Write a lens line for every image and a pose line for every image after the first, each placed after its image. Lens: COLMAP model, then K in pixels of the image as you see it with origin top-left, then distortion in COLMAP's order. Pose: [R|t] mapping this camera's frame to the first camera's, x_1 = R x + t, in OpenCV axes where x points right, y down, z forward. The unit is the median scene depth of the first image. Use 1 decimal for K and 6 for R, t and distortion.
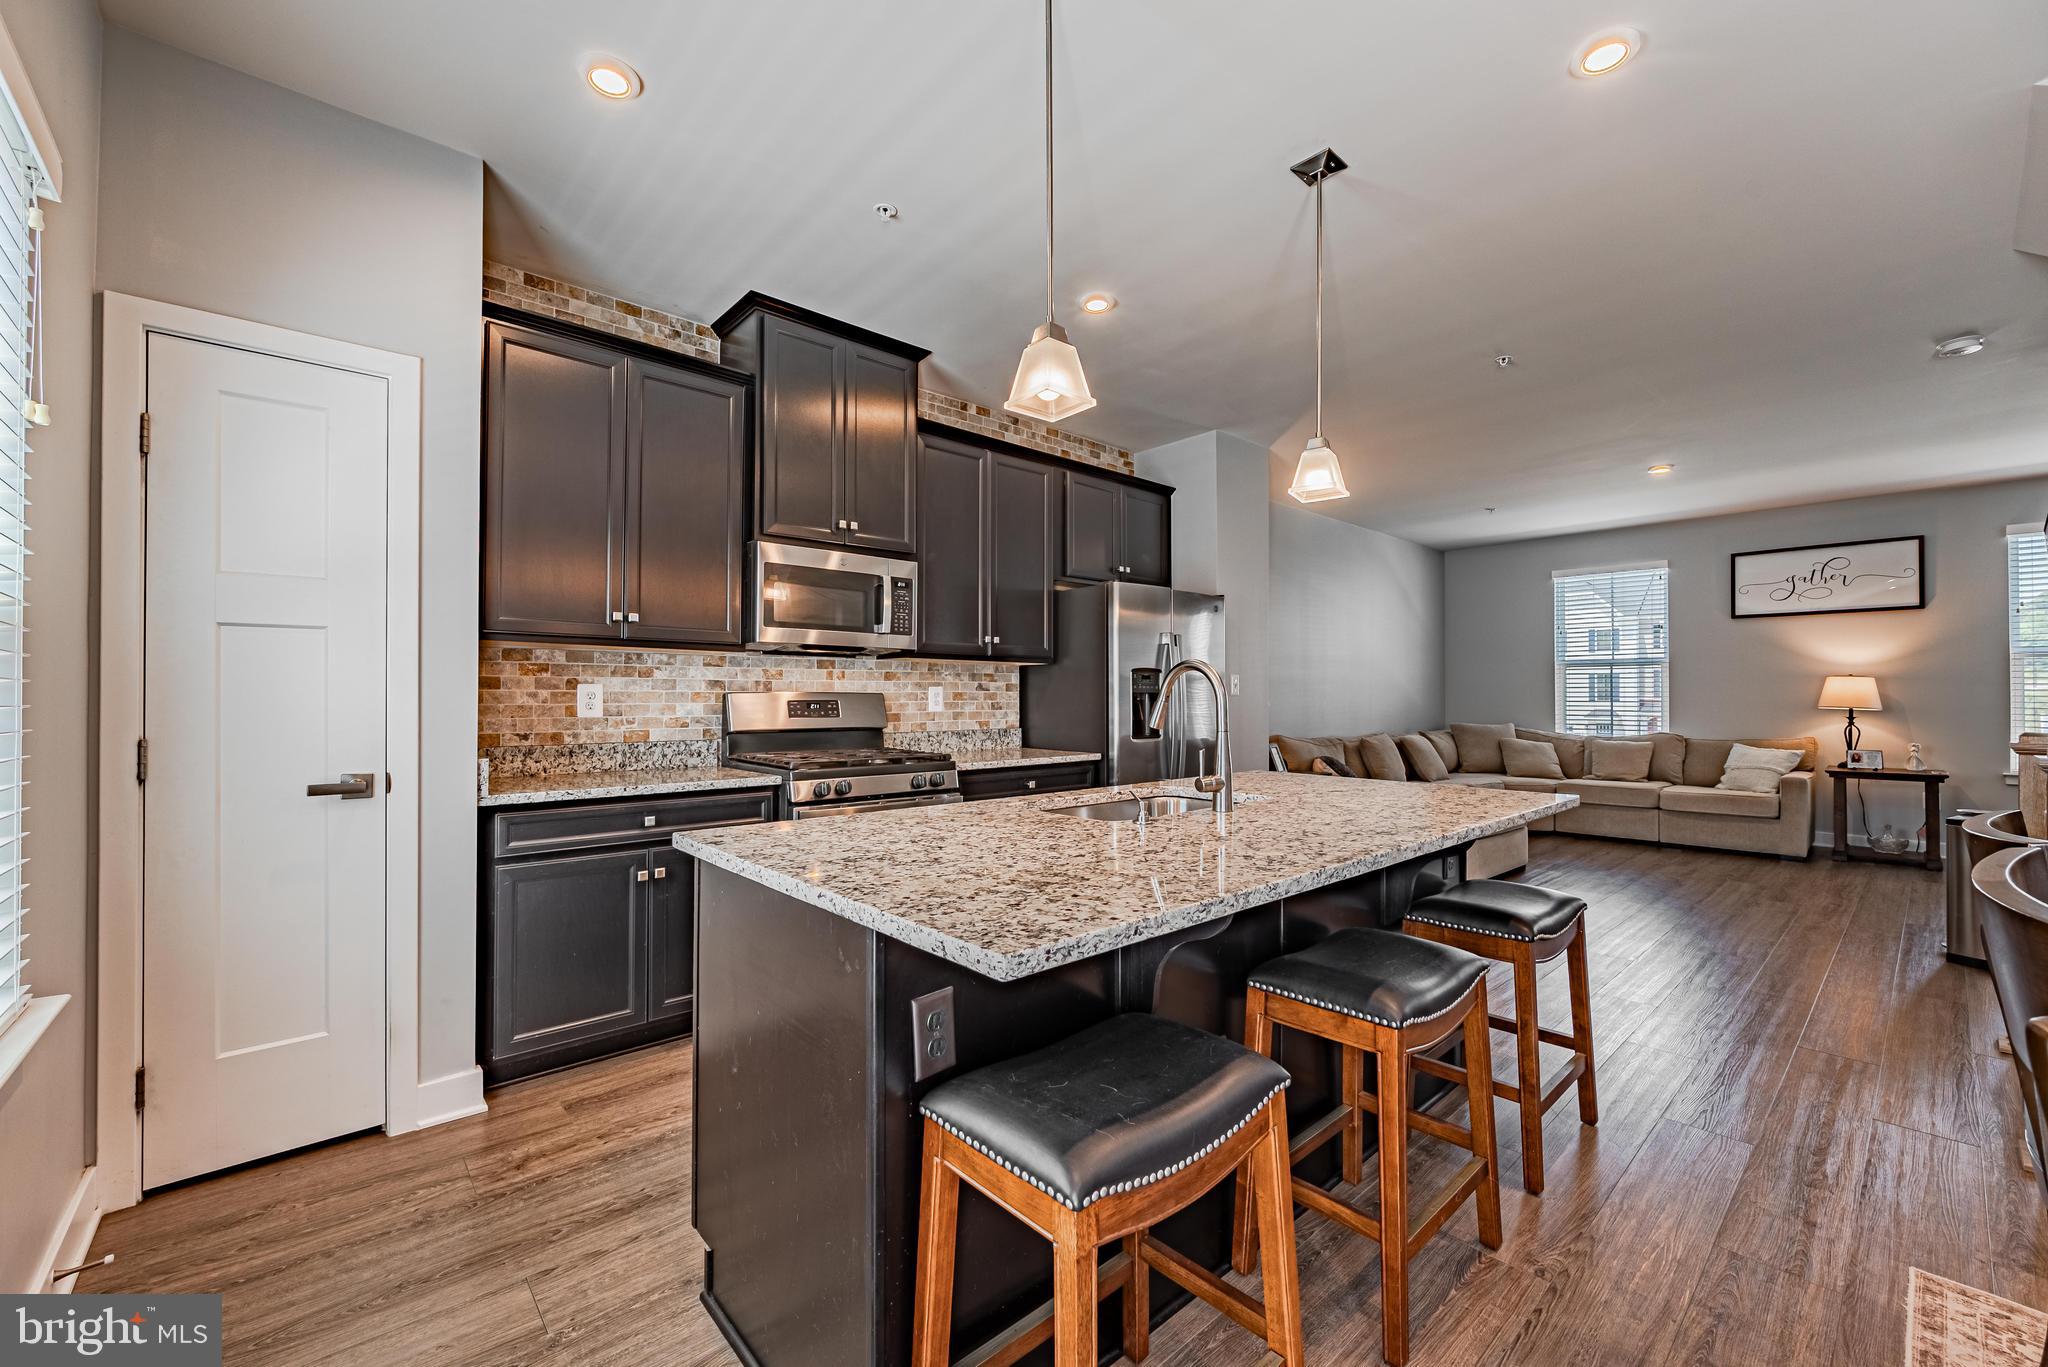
lens RADIAL K [[825.8, 0, 1024.0], [0, 825.8, 683.5], [0, 0, 1]] dist [-0.001057, 0.000273]
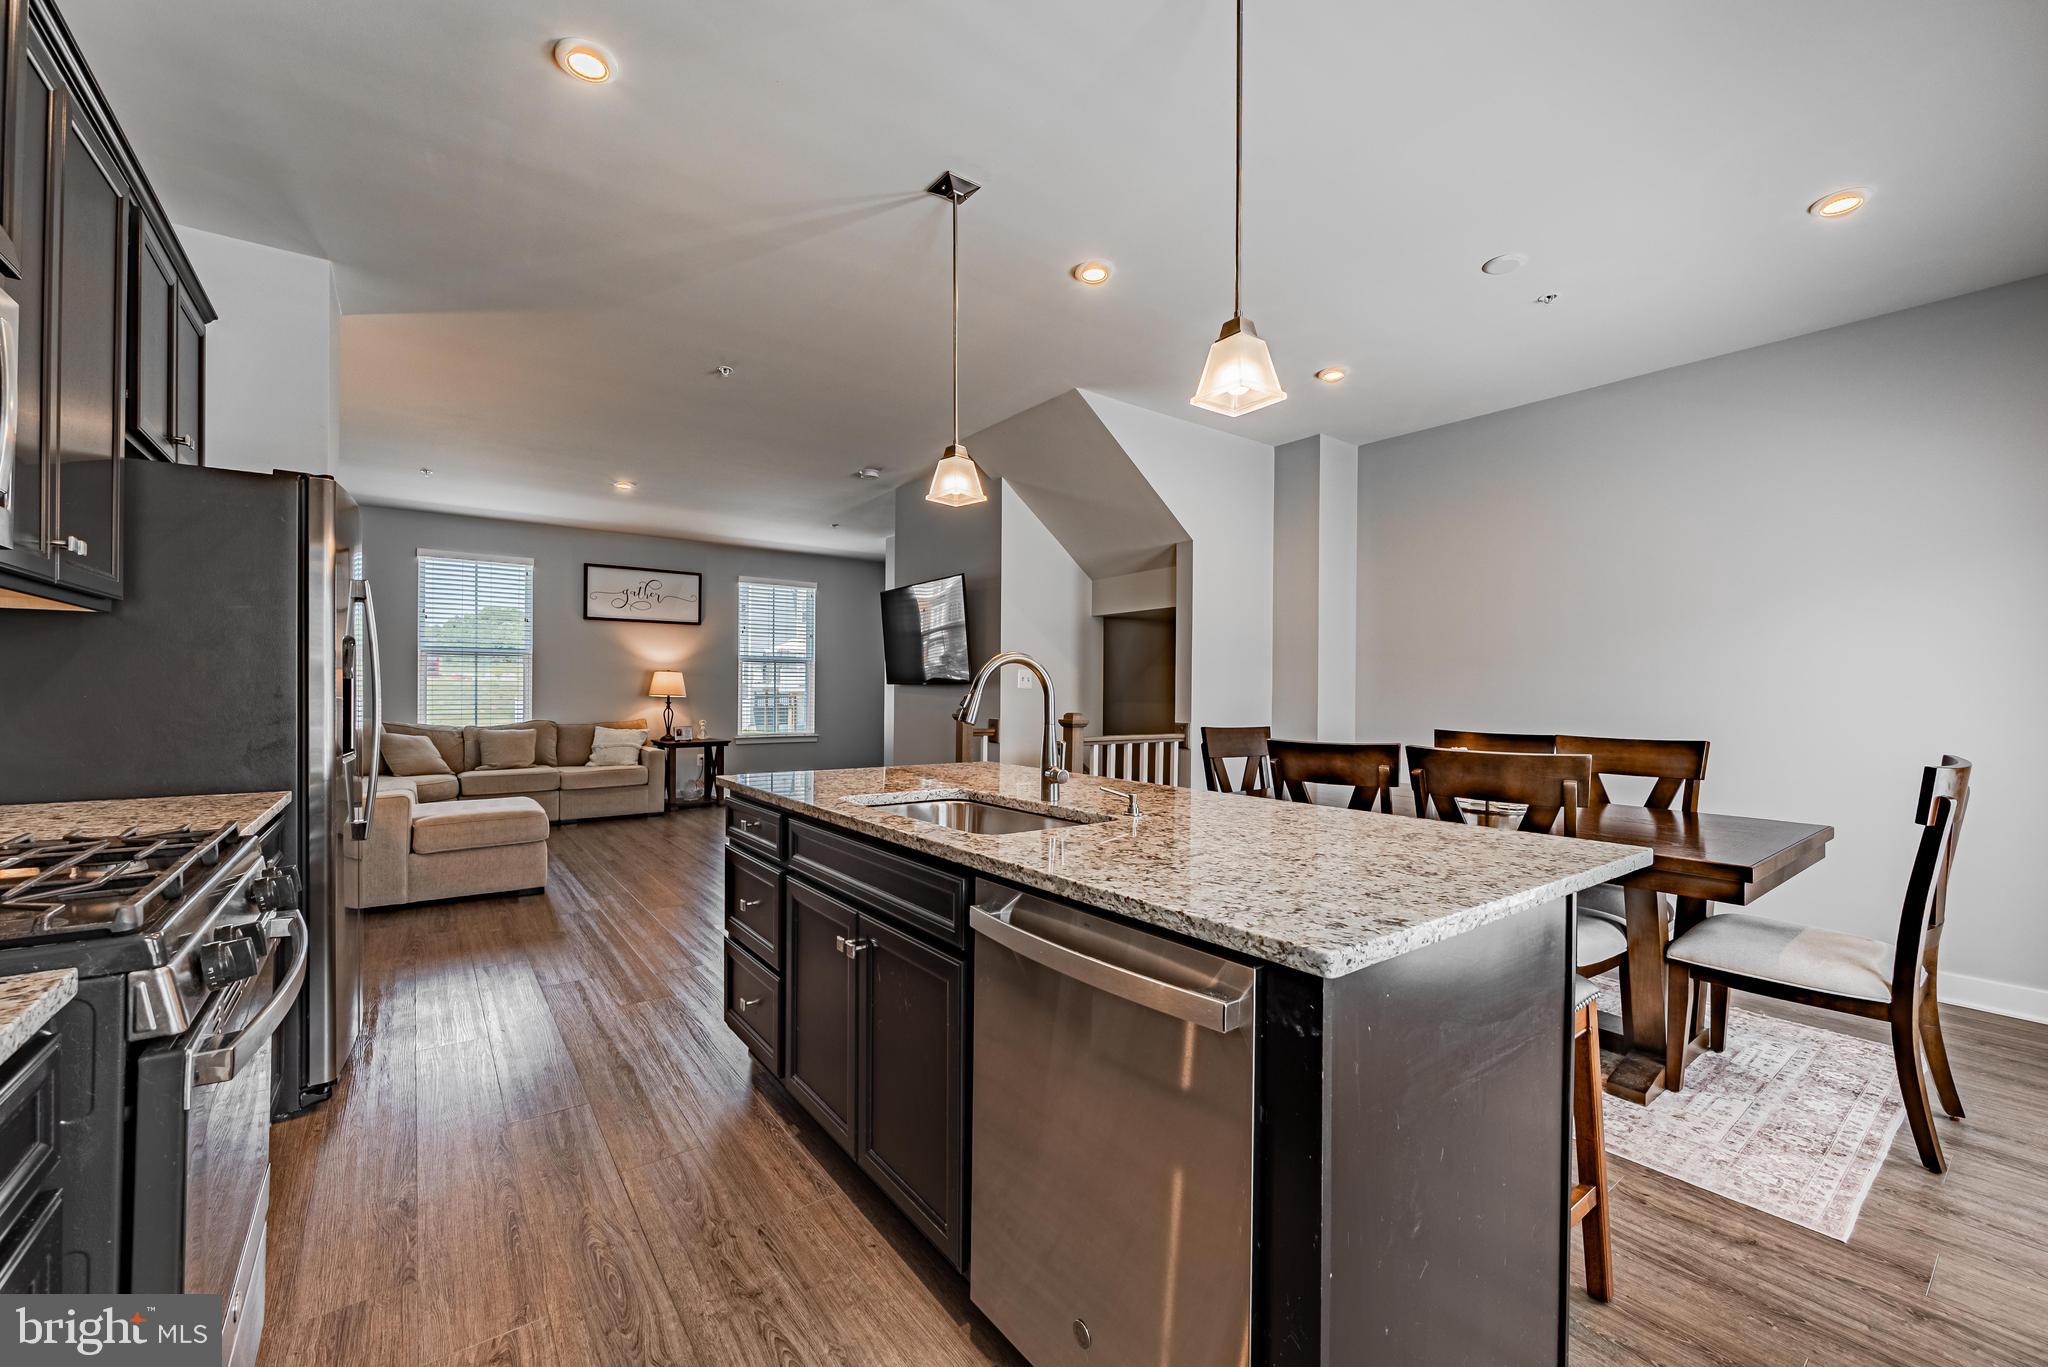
lens RADIAL K [[815.7, 0, 1031.3], [0, 815.7, 687.5], [0, 0, 1]] dist [-0.003045, -0.000093]
pose [[0.082700, 0.003109, 0.996570, -0.447440], [-0.024052, 0.999710, -0.001123, 0.007251], [-0.996284, -0.023876, 0.082751, 0.541110]]
